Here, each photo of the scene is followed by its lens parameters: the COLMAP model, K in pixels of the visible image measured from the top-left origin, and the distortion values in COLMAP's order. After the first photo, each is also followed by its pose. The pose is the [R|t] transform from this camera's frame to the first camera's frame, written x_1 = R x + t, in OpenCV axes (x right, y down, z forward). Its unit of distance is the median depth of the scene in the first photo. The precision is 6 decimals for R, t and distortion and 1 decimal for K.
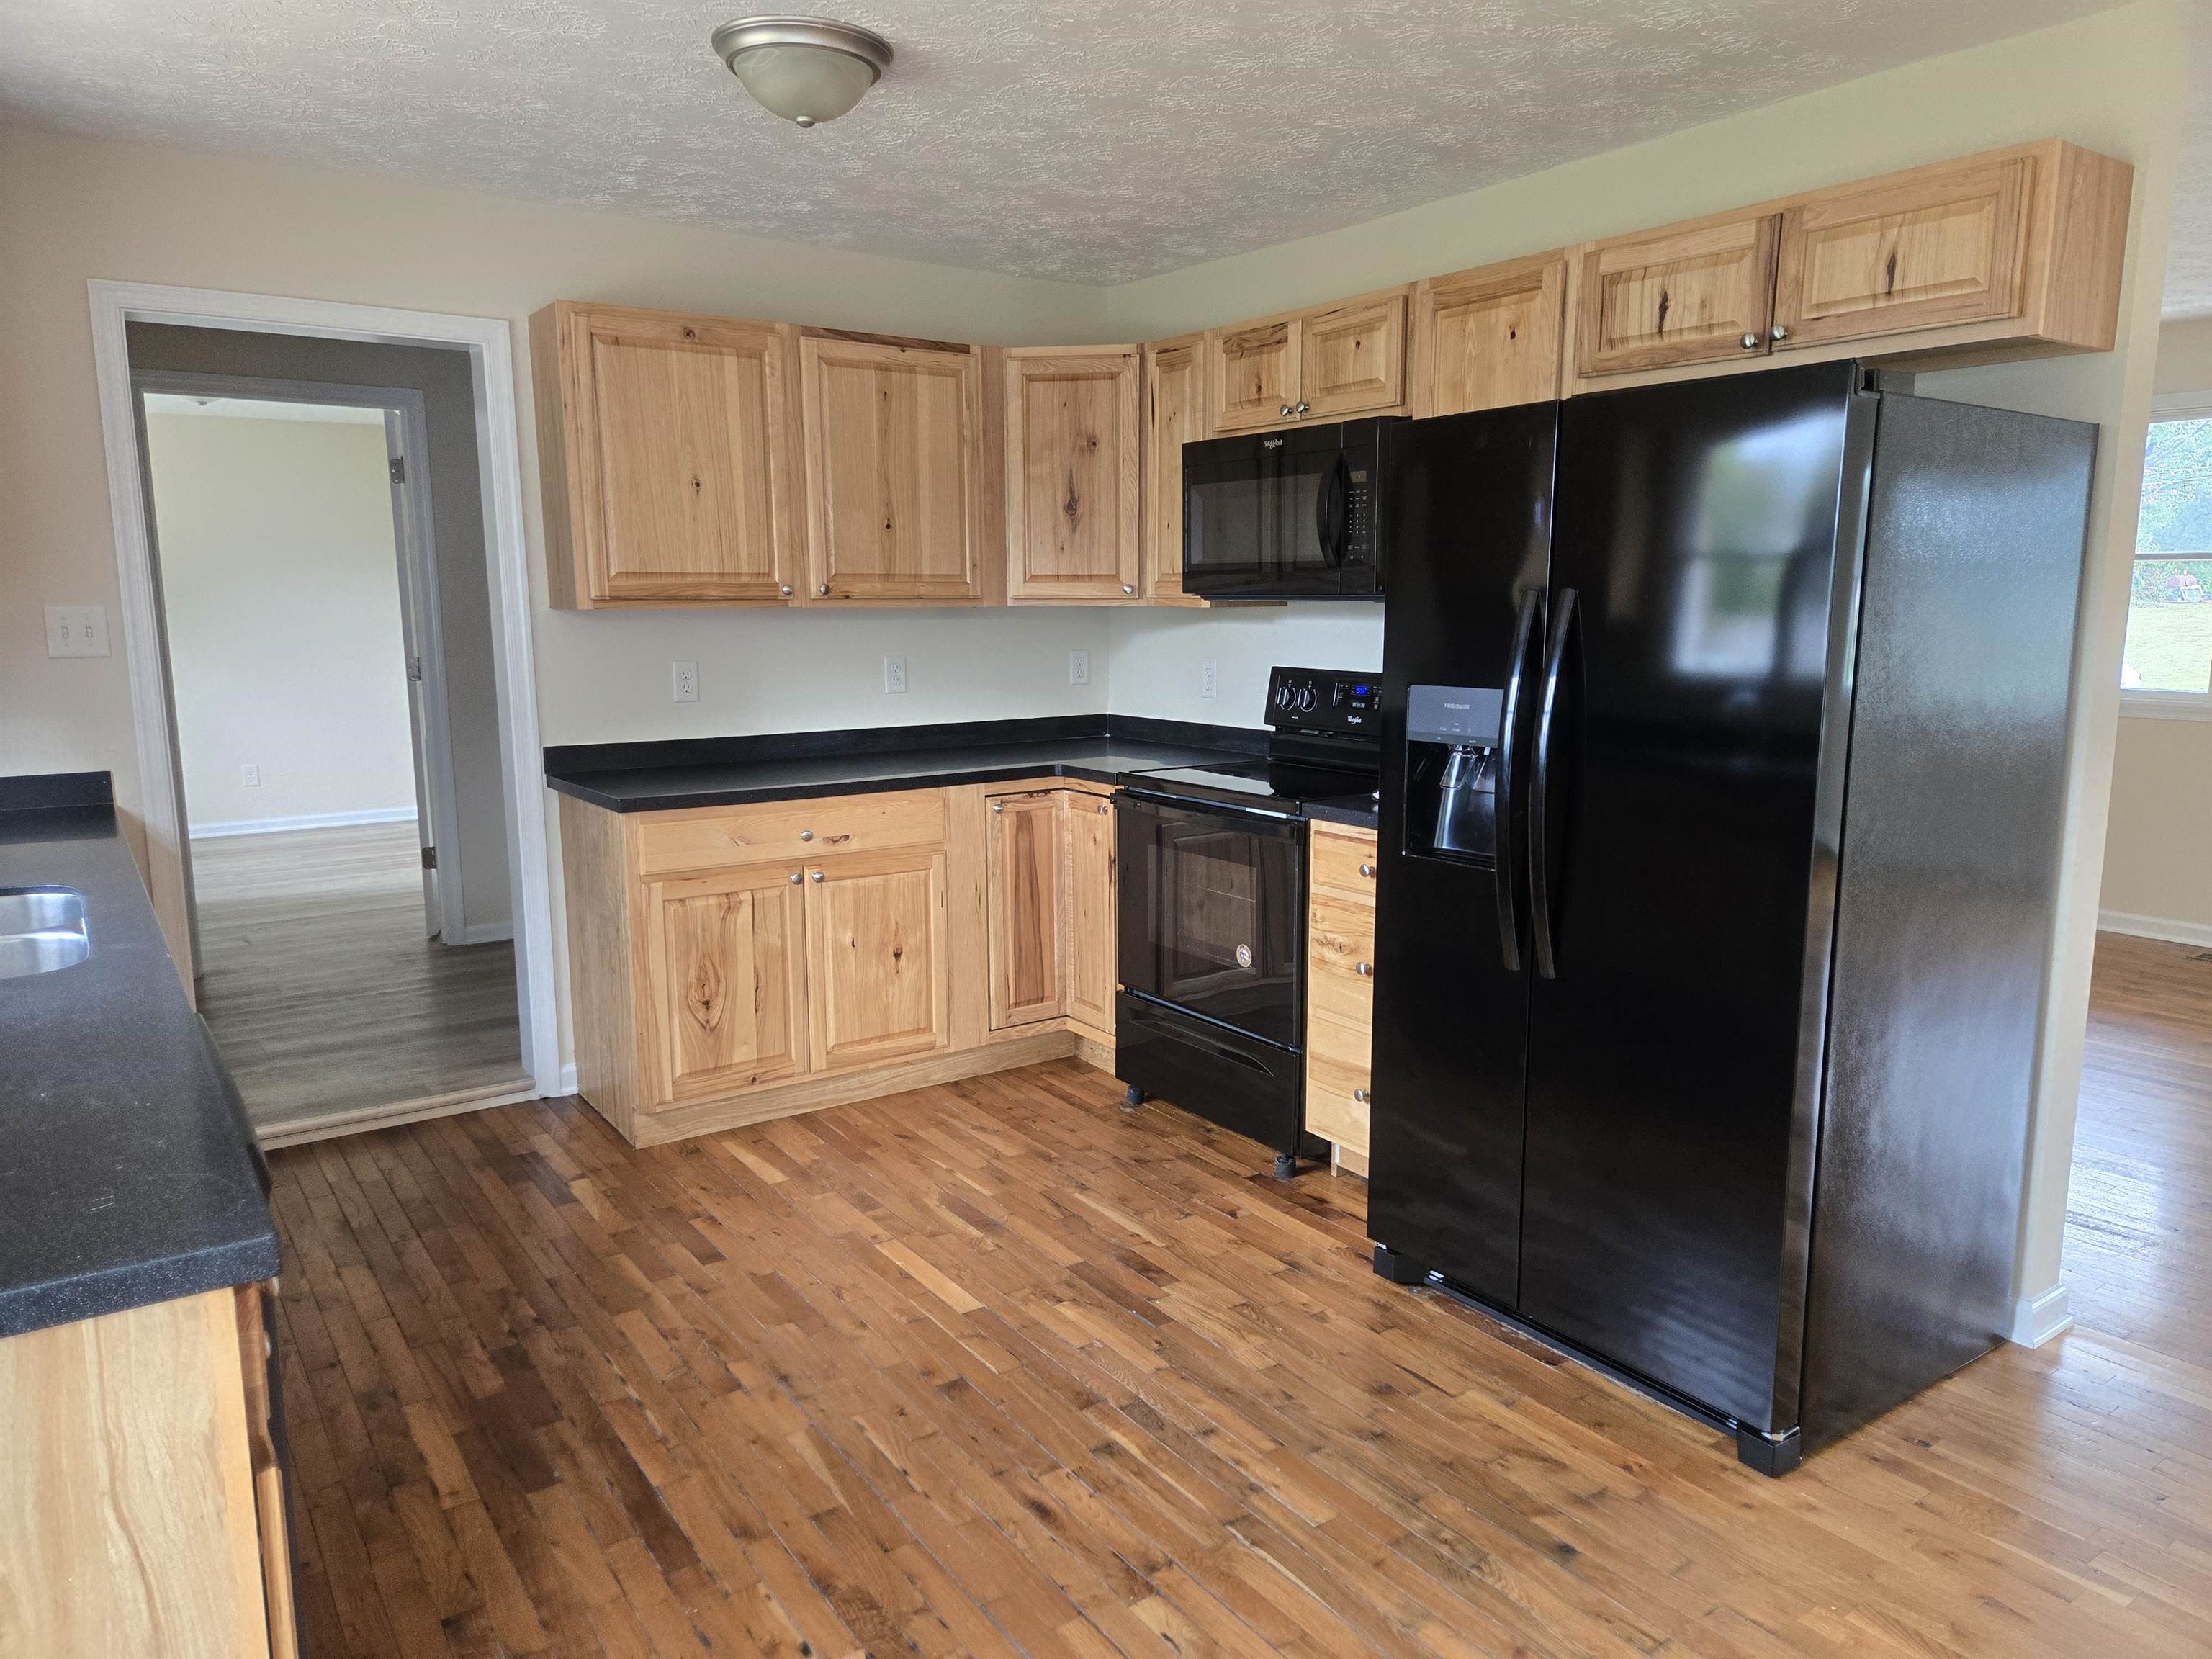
lens RADIAL K [[1481.4, 0, 1121.7], [0, 1481.4, 835.9], [0, 0, 1]] dist [0.048717, -0.019099]
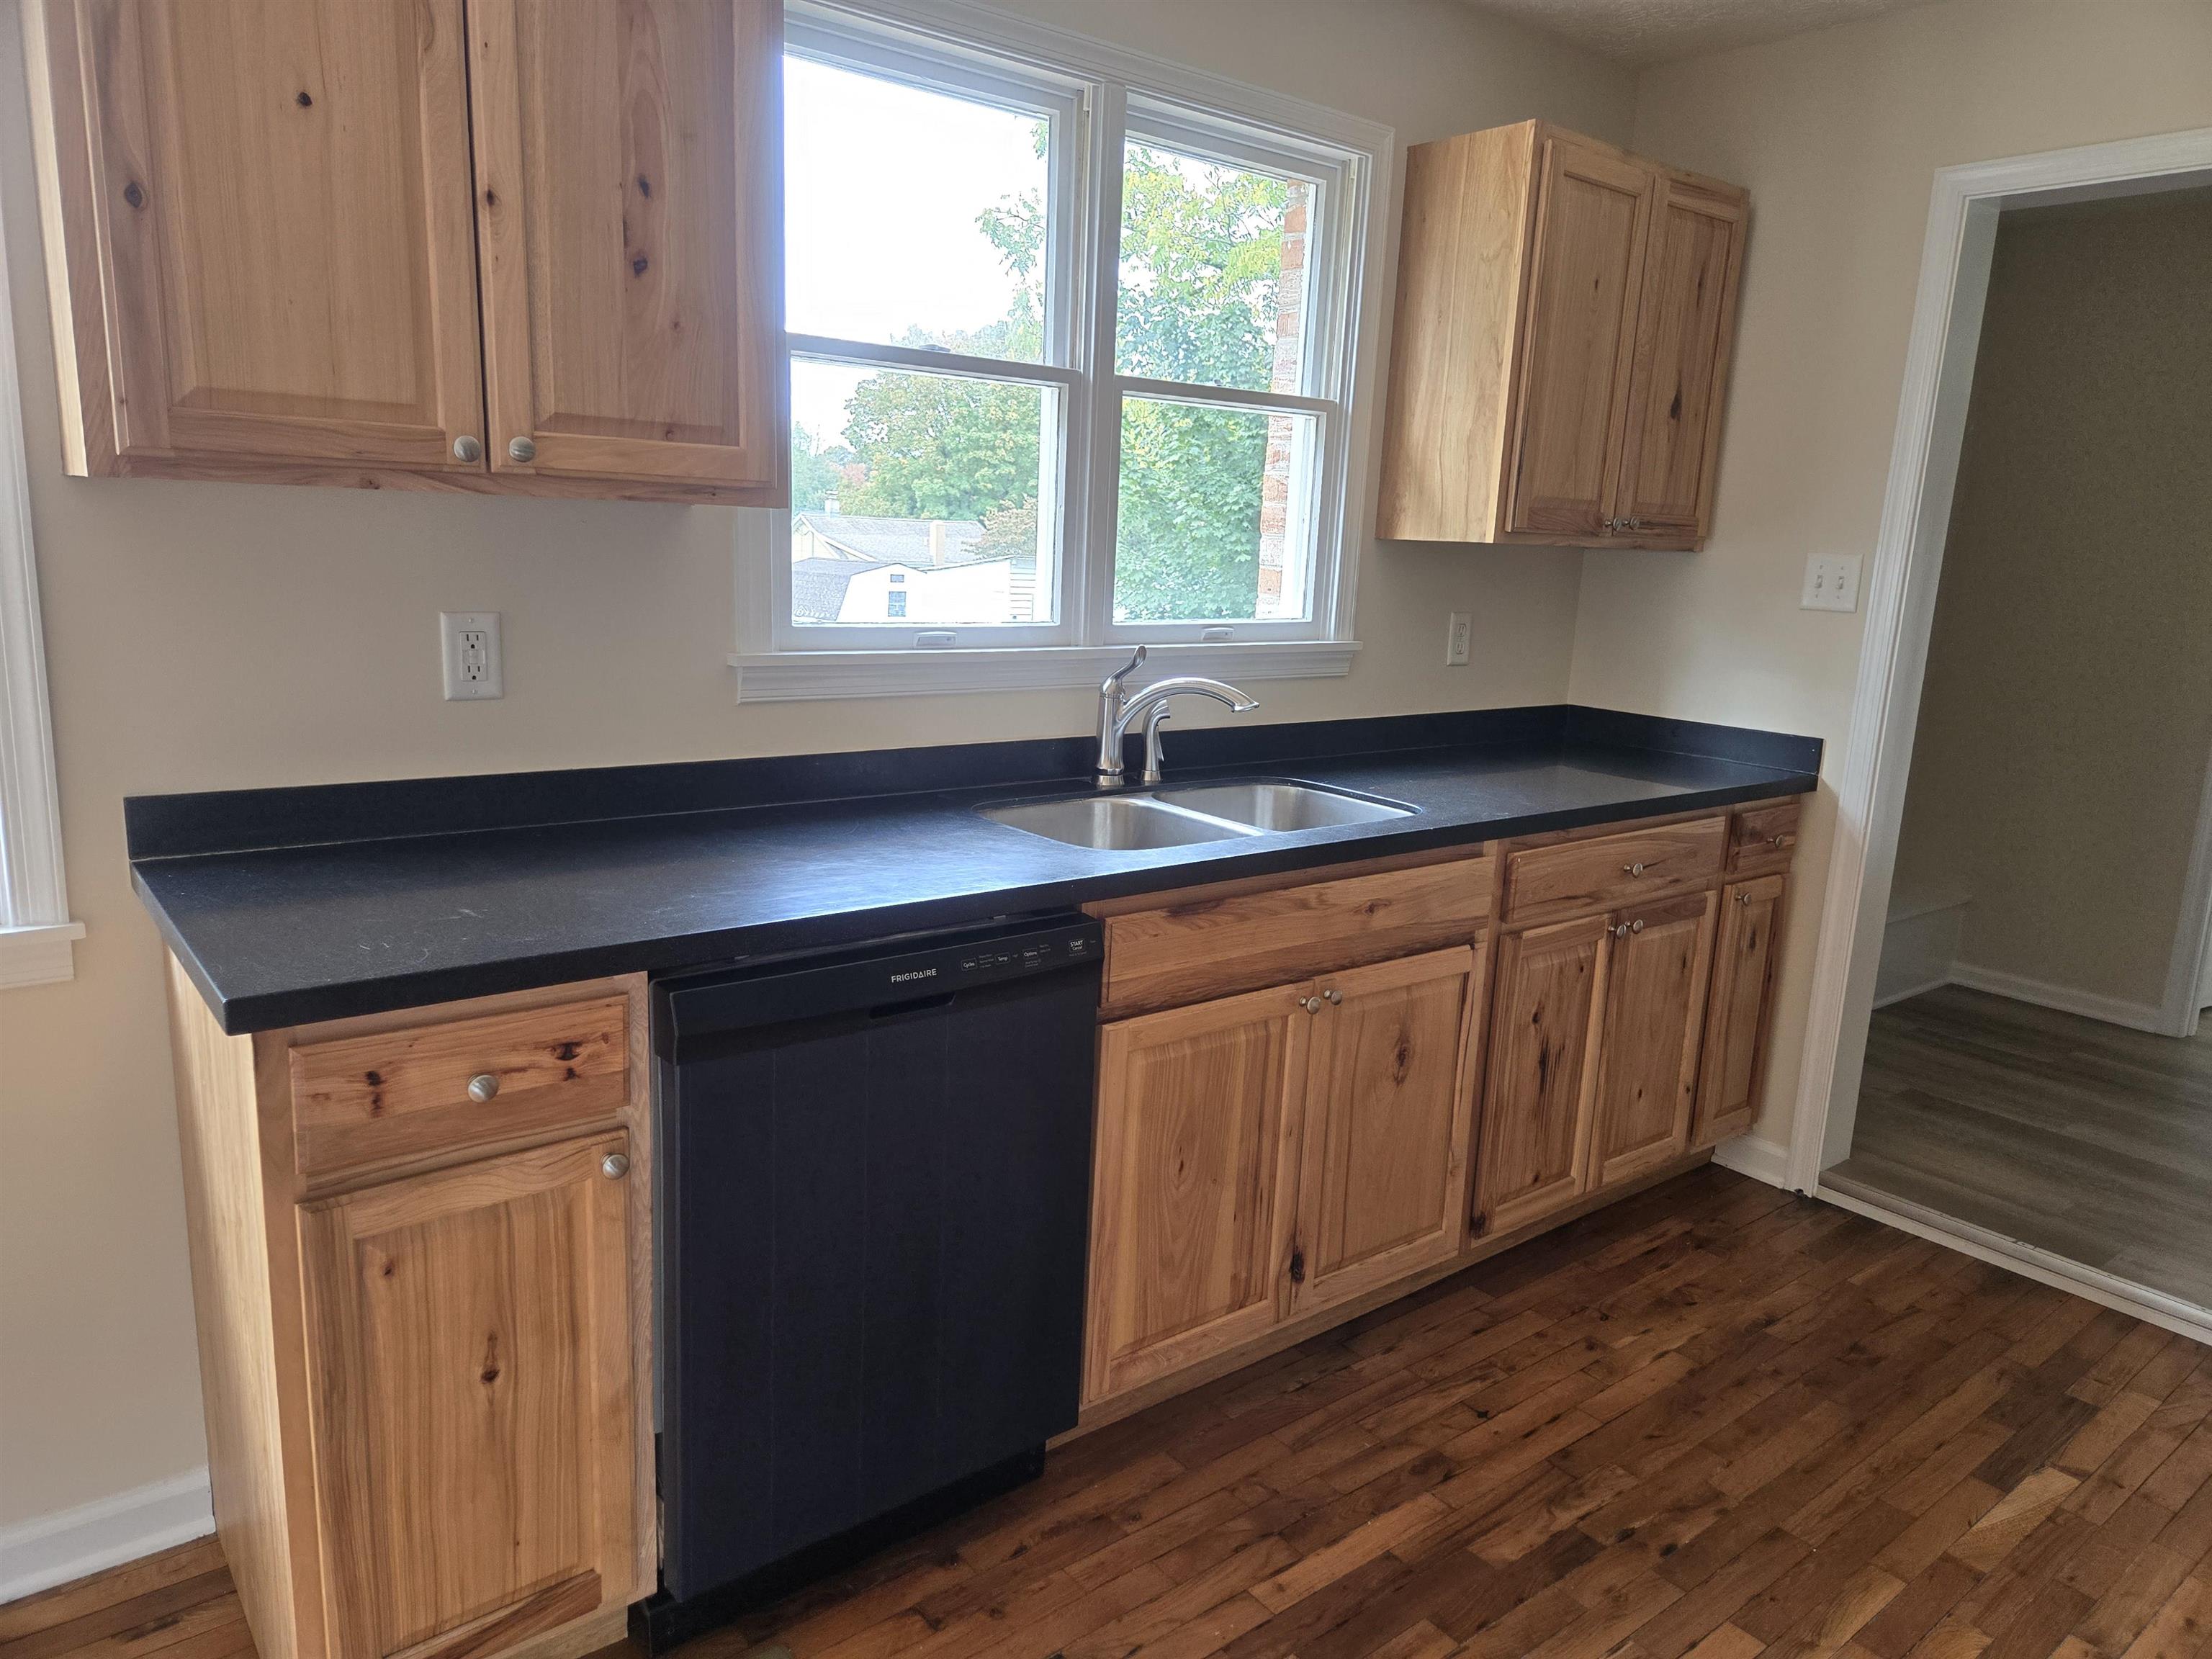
lens RADIAL K [[1481.4, 0, 1097.7], [0, 1481.4, 838.0], [0, 0, 1]] dist [0.048717, -0.019099]
pose [[0.055920, 0.205151, -0.977132, 0.228747], [-0.202784, 0.960599, 0.190075, -0.083632], [0.977625, 0.187518, 0.095318, 0.610792]]
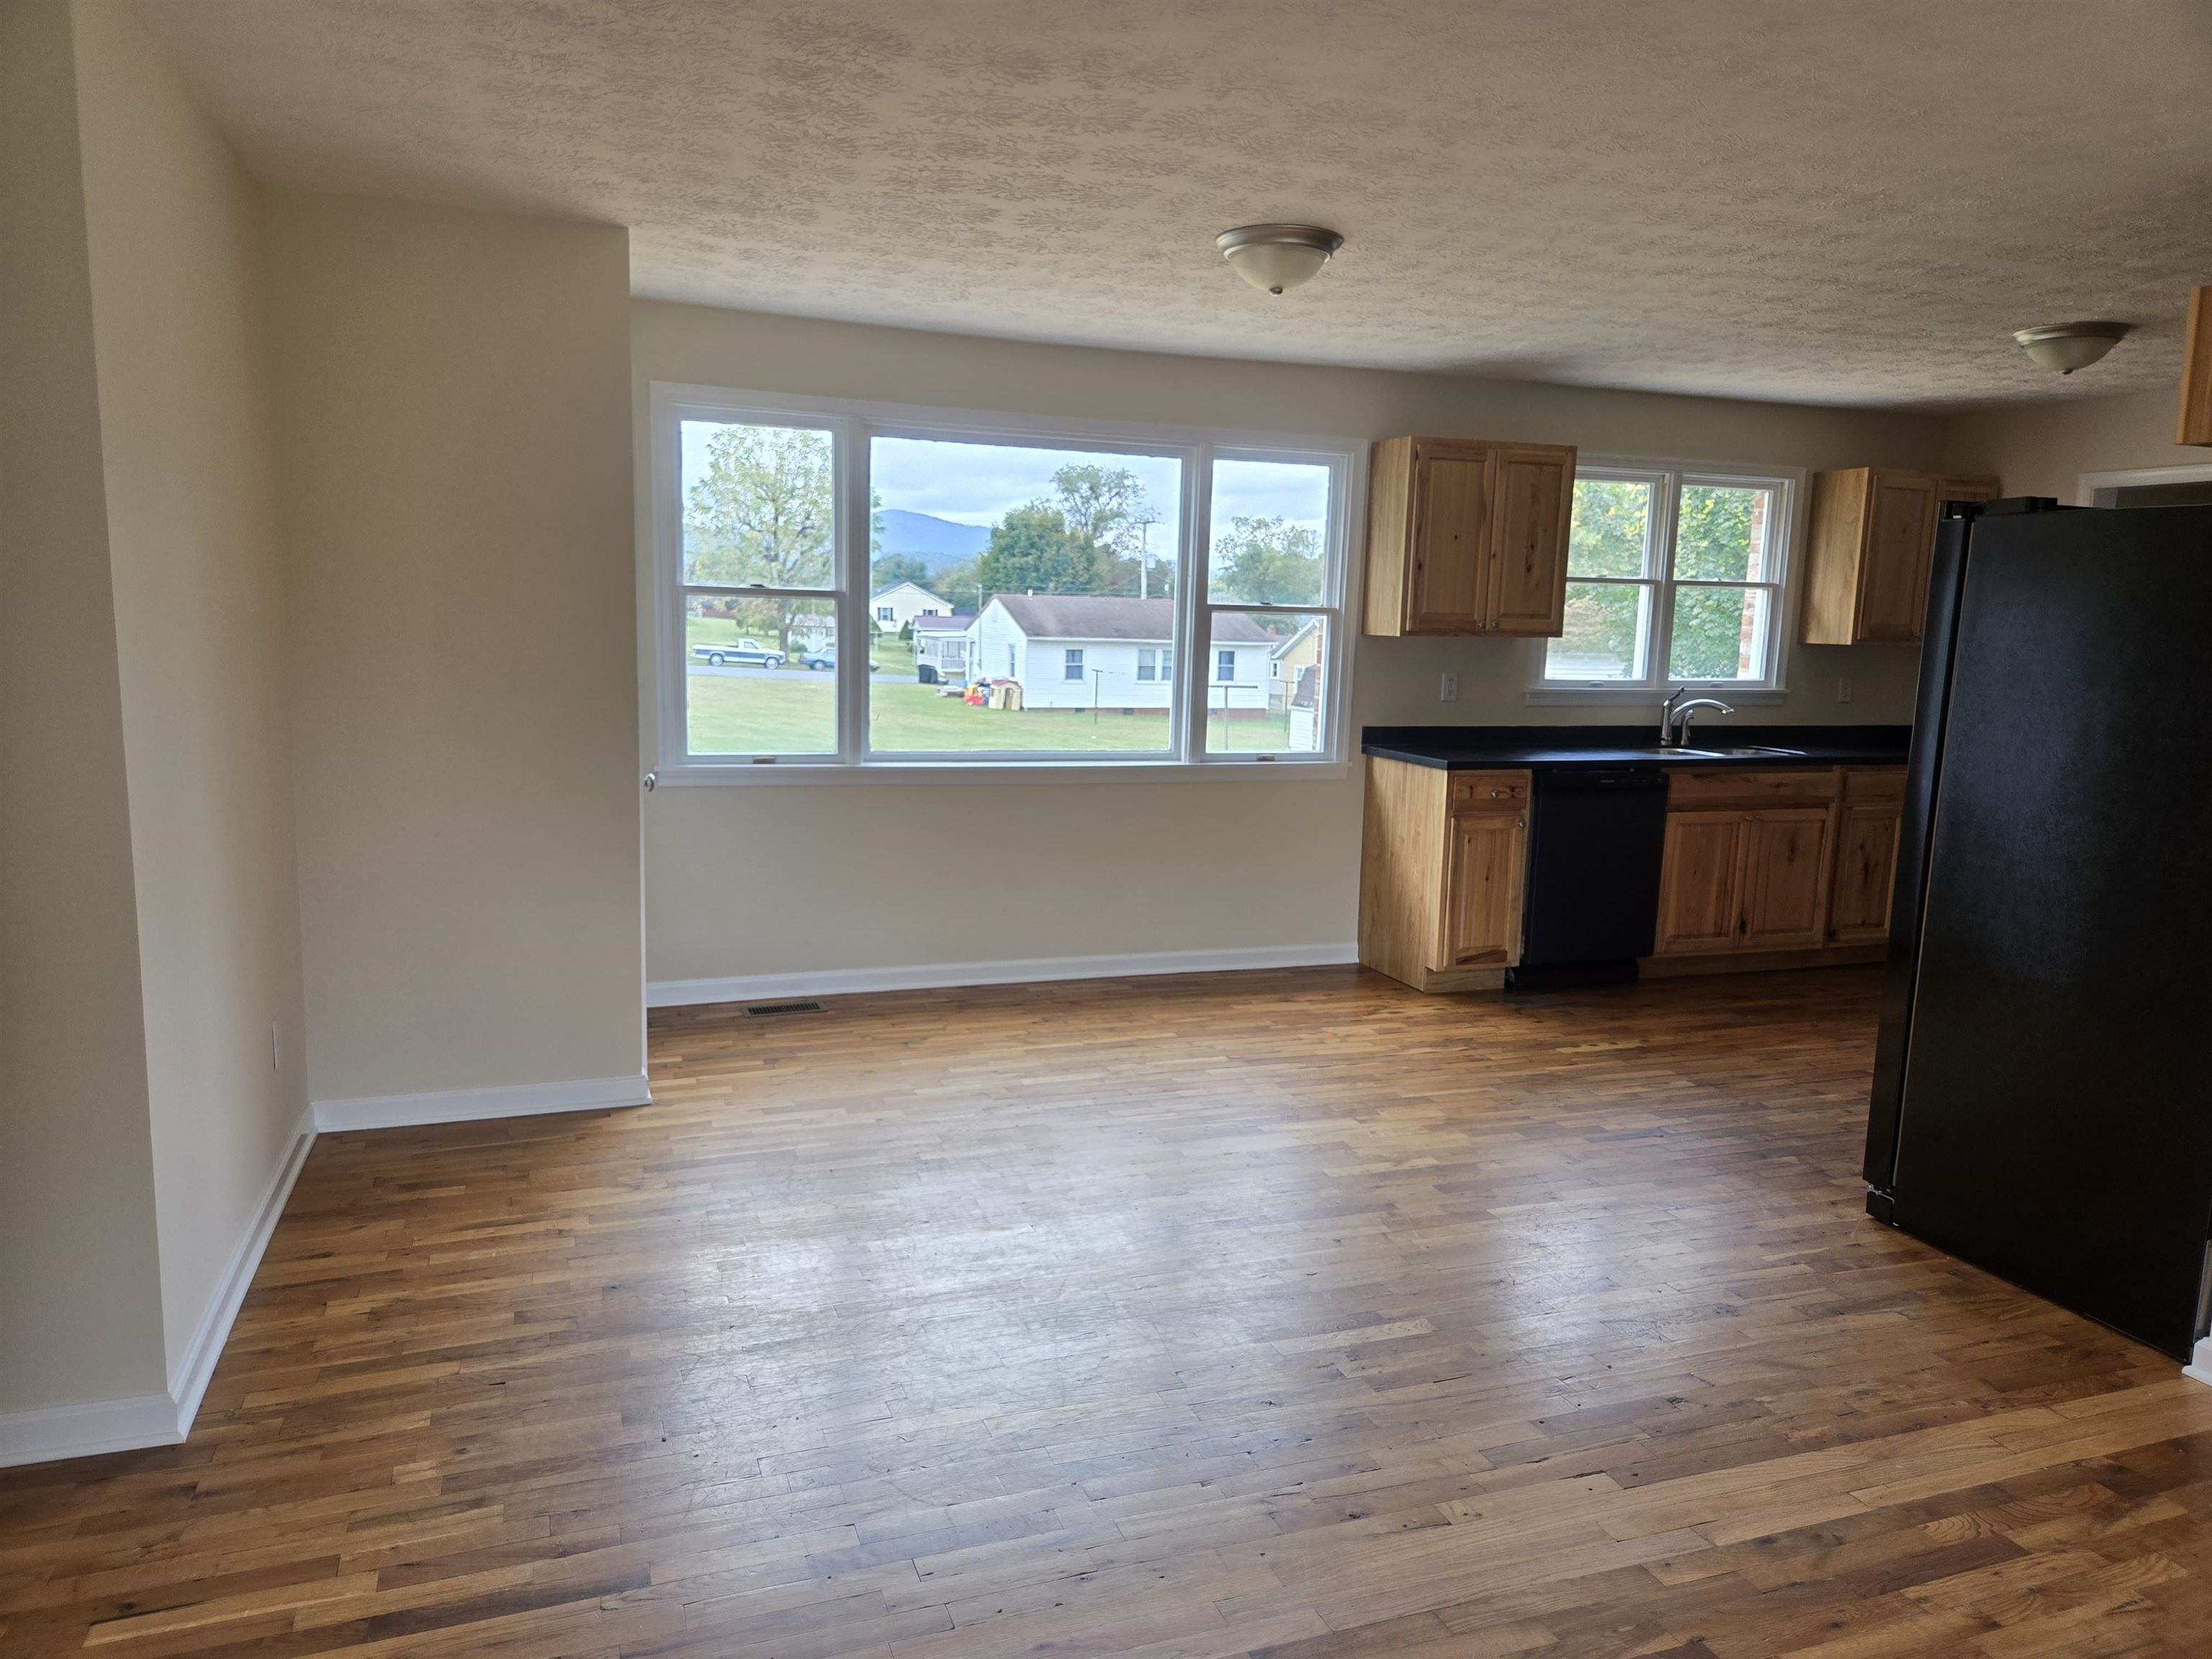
lens RADIAL K [[1481.4, 0, 1096.0], [0, 1481.4, 831.3], [0, 0, 1]] dist [0.048717, -0.019099]
pose [[-0.263167, 0.132504, -0.955608, 1.705729], [-0.181419, 0.966055, 0.183914, -0.074059], [0.947539, 0.221766, -0.230195, 0.433583]]
